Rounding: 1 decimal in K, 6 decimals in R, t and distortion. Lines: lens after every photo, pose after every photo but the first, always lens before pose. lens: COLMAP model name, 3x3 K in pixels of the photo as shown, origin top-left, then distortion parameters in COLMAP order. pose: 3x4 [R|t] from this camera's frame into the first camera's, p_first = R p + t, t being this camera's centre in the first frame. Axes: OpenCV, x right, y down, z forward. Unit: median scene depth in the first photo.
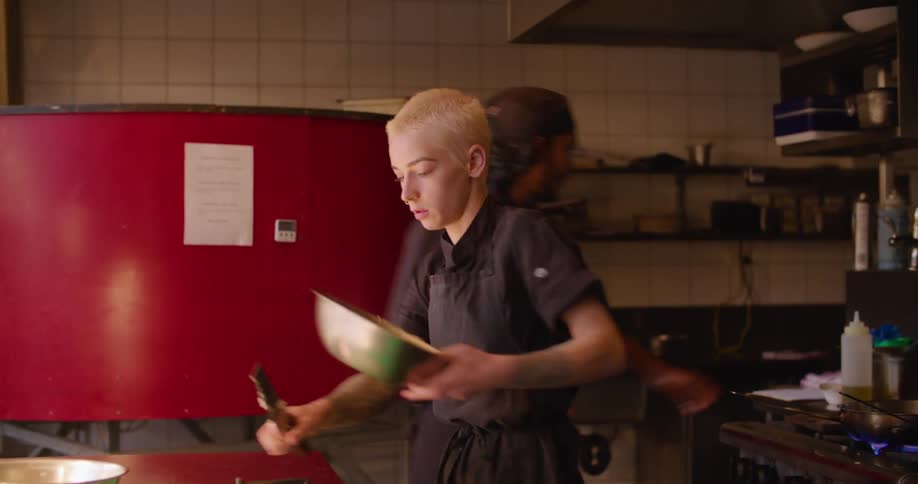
lens RADIAL K [[1424.4, 0, 486.8], [0, 1424.4, 230.6], [0, 0, 1]] dist [-0.108310, 0.000000]
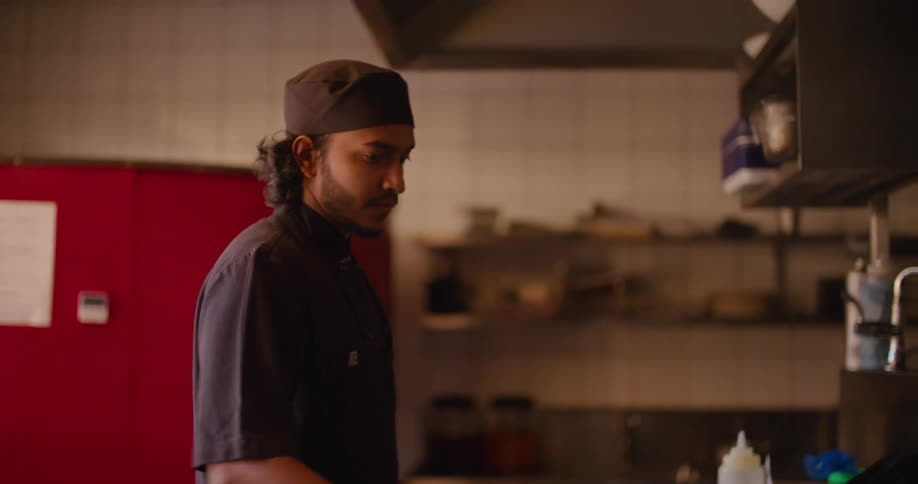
lens RADIAL K [[1424.4, 0, 460.7], [0, 1424.4, 240.6], [0, 0, 1]] dist [-0.108310, 0.000000]
pose [[0.963827, -0.007982, -0.266408, 0.276645], [-0.006177, 0.998614, -0.052265, 0.002740], [0.266456, 0.052020, 0.962442, 0.280503]]
